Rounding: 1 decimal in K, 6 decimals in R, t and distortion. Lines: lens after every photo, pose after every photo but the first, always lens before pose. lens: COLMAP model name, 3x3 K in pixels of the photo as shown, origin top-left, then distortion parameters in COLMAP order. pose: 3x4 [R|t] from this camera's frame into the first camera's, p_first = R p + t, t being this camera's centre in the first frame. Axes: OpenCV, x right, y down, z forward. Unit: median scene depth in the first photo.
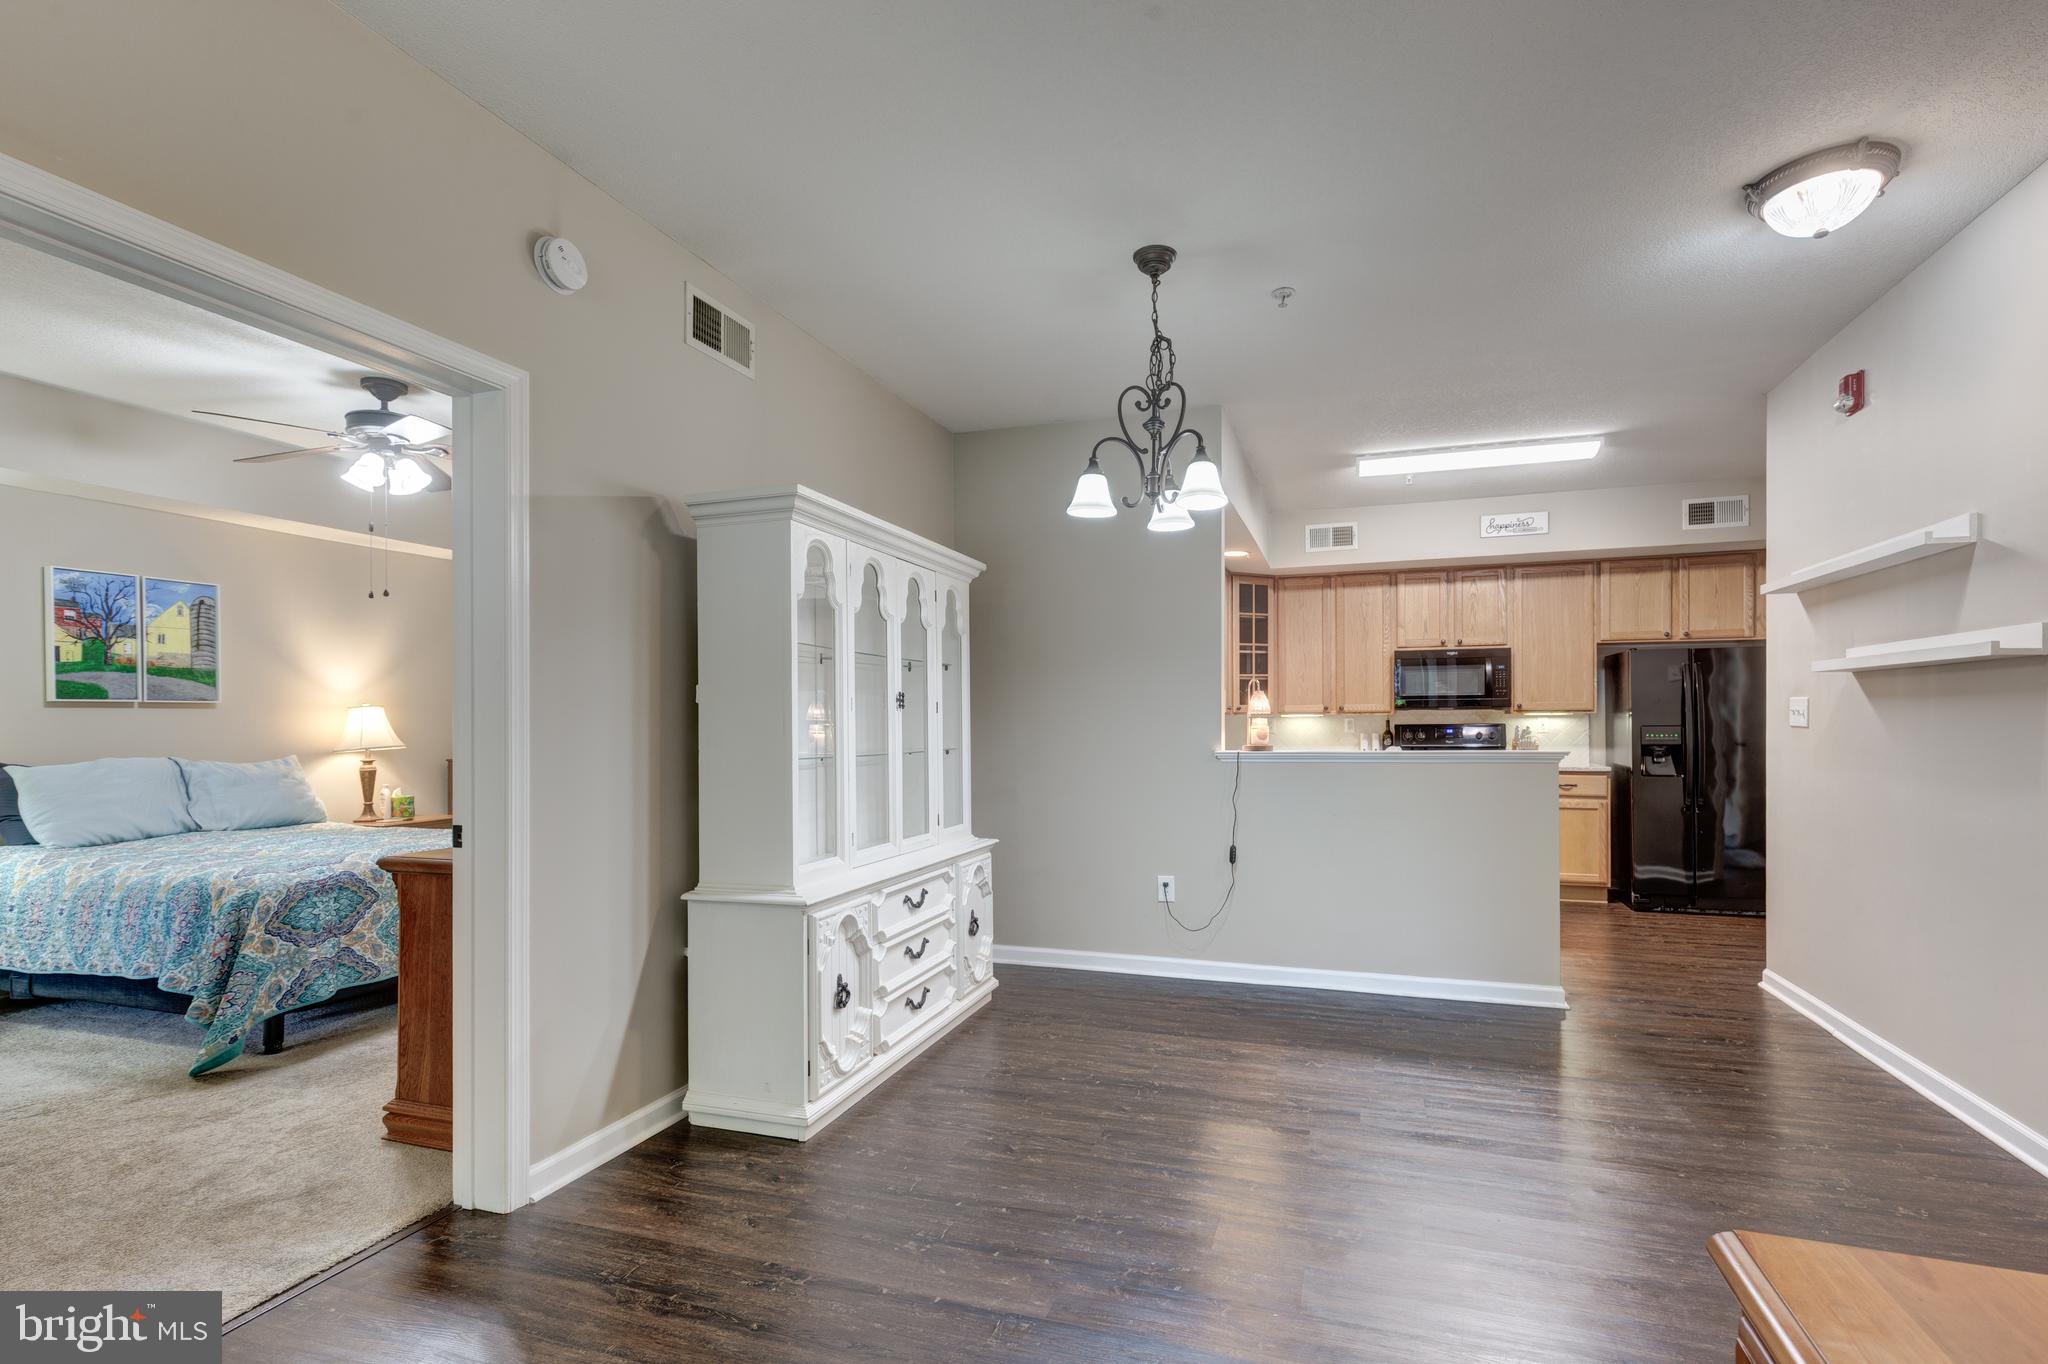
lens RADIAL K [[926.1, 0, 1054.7], [0, 926.1, 715.8], [0, 0, 1]] dist [0.007312, -0.001590]
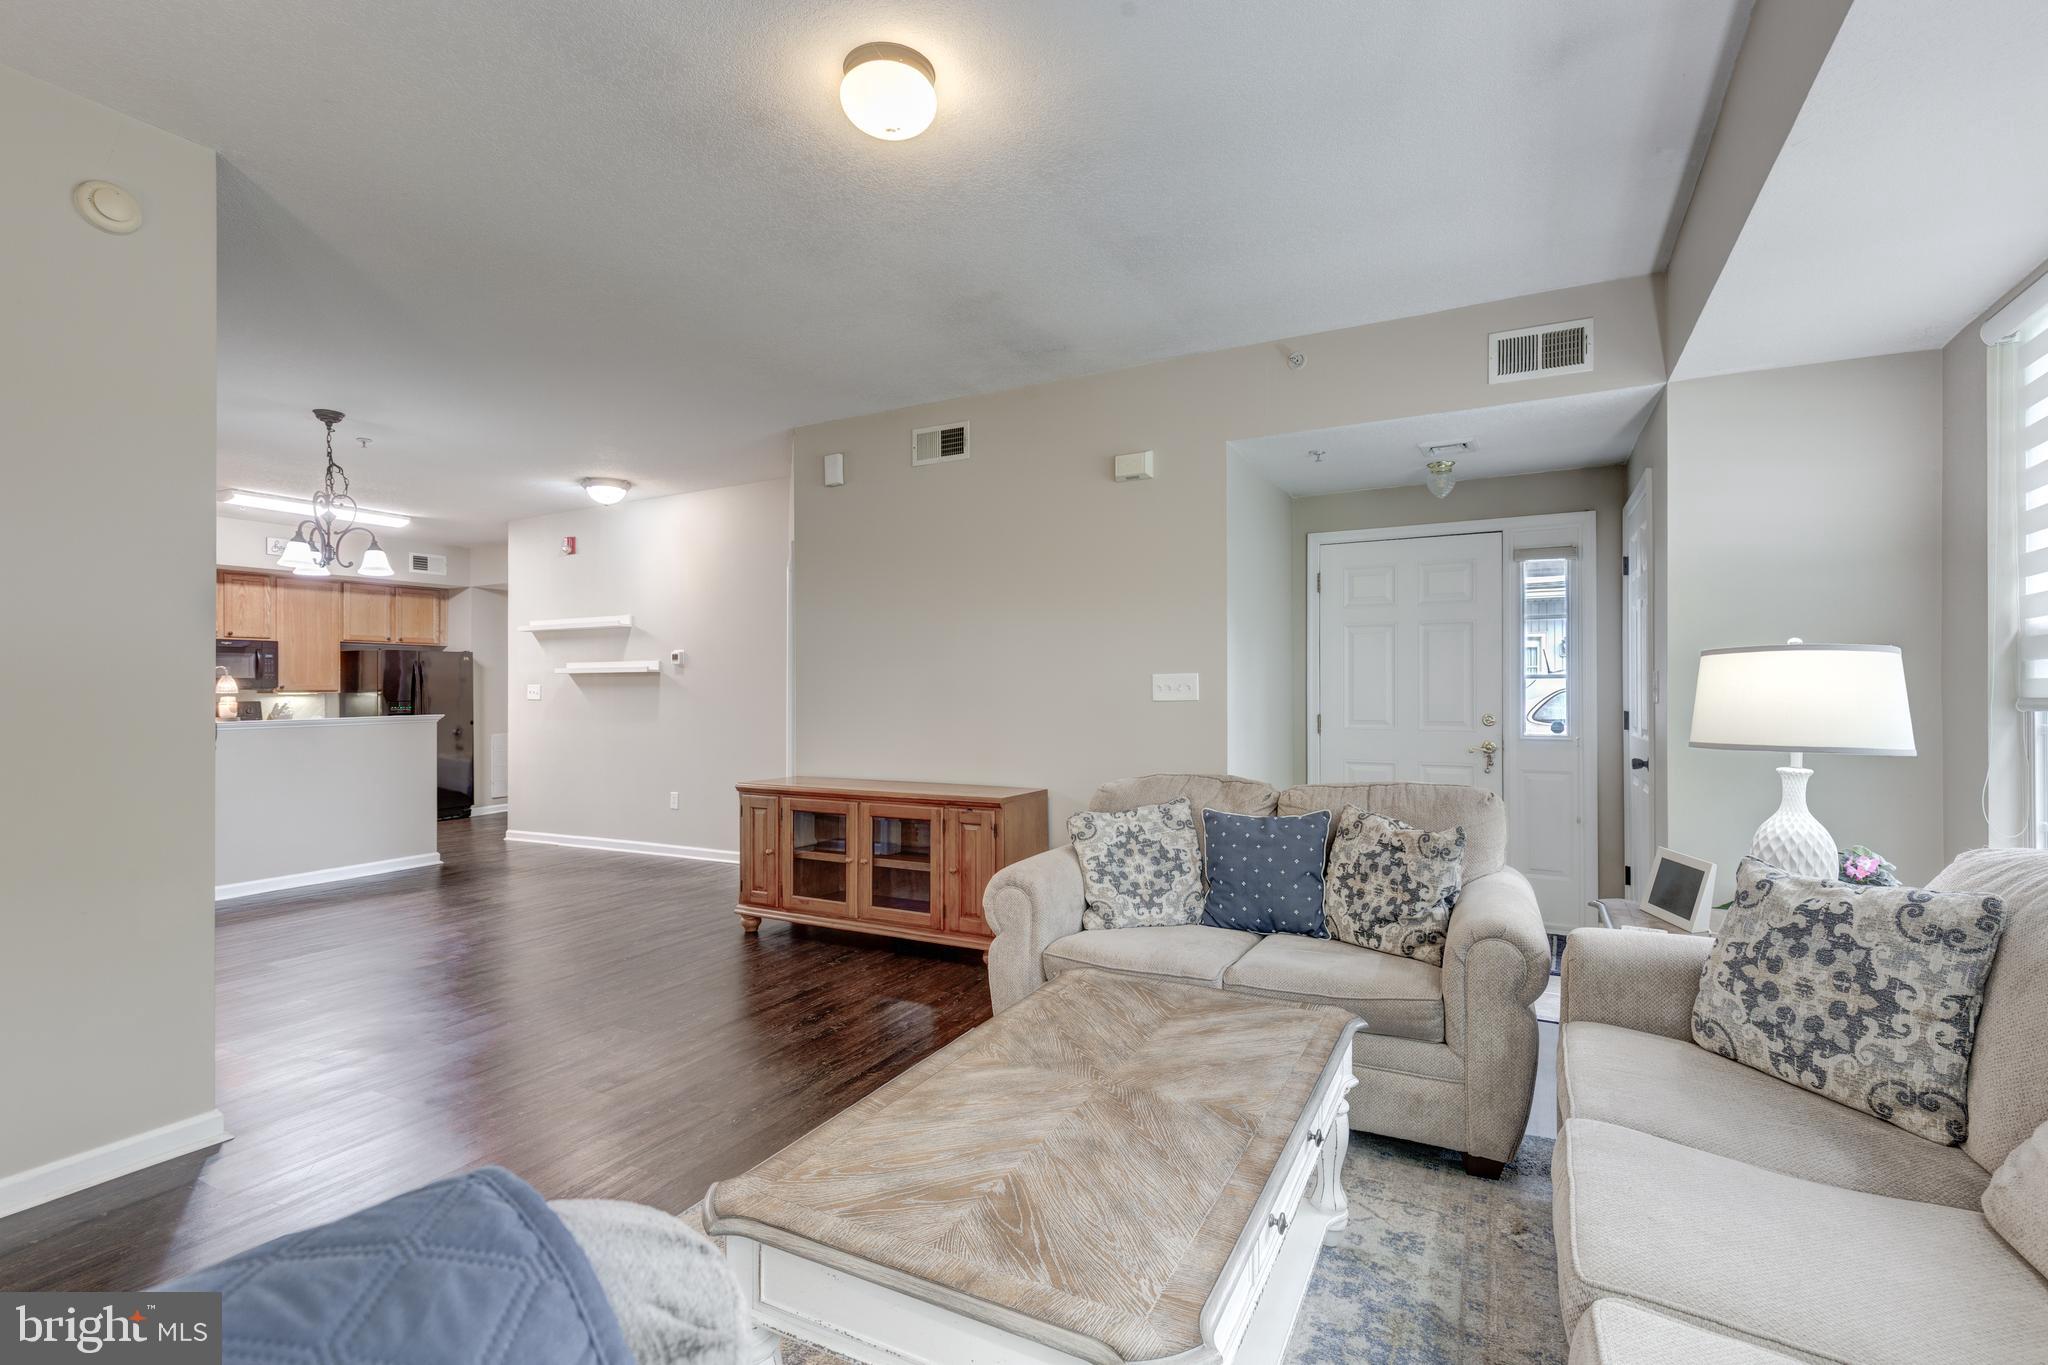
lens RADIAL K [[926.1, 0, 1006.2], [0, 926.1, 683.0], [0, 0, 1]] dist [0.007312, -0.001590]
pose [[0.172912, 0.009624, 0.984890, -0.953242], [0.003597, 0.999939, -0.010403, 0.001572], [-0.984931, 0.005341, 0.172867, -0.335760]]
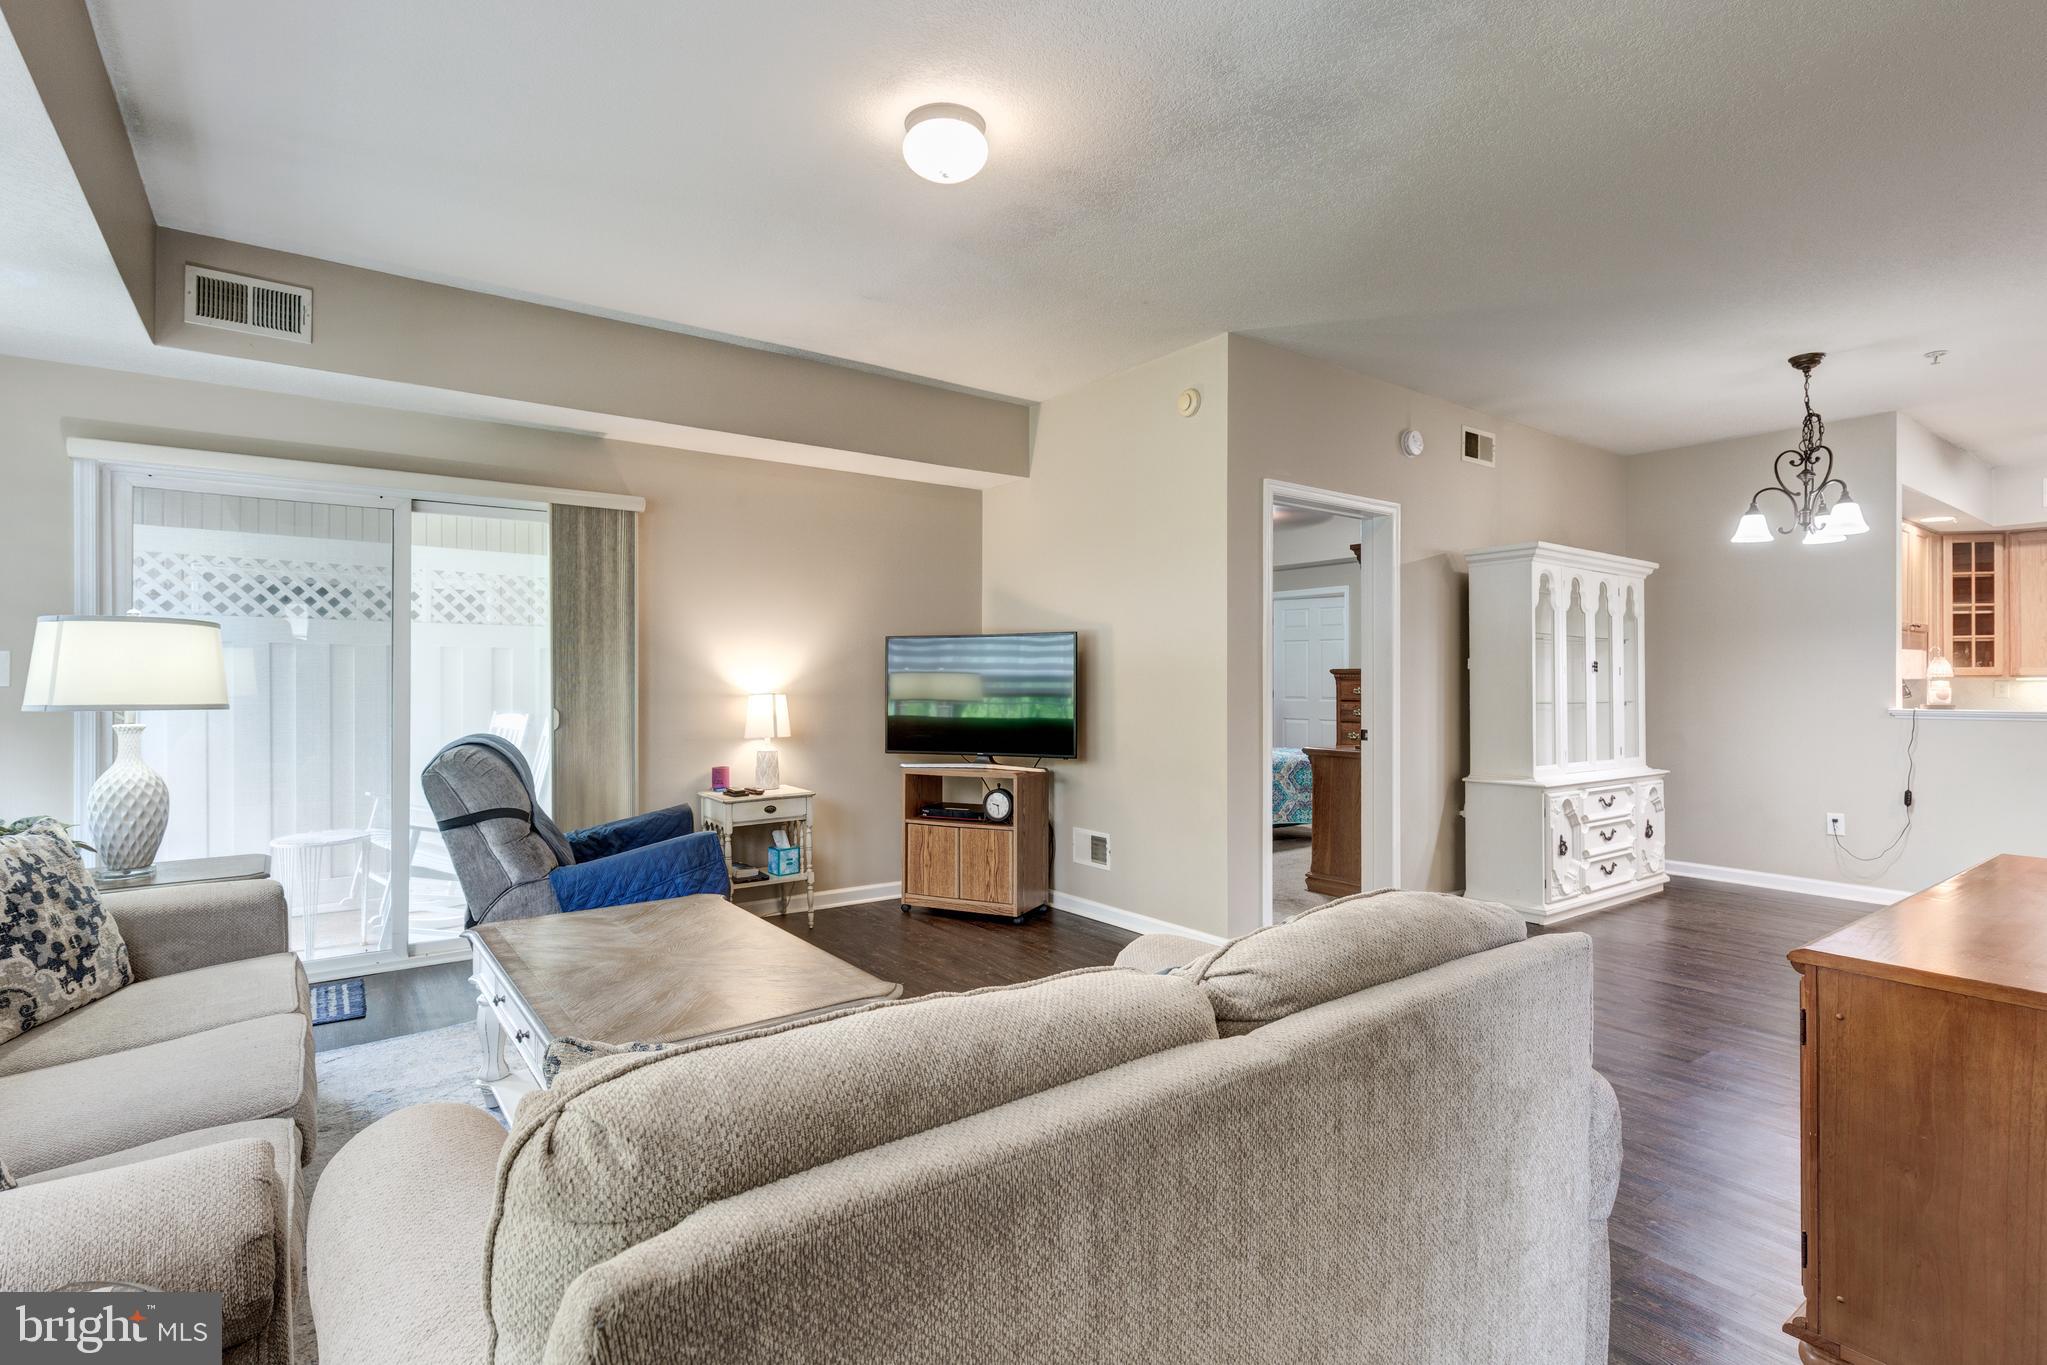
lens RADIAL K [[979.3, 0, 1045.3], [0, 979.3, 669.9], [0, 0, 1]] dist [0.003959, 0.000721]
pose [[0.823970, -0.000100, -0.566633, -0.001432], [-0.003327, 0.999982, -0.005014, -0.000289], [0.566623, 0.006017, 0.823955, -0.677945]]
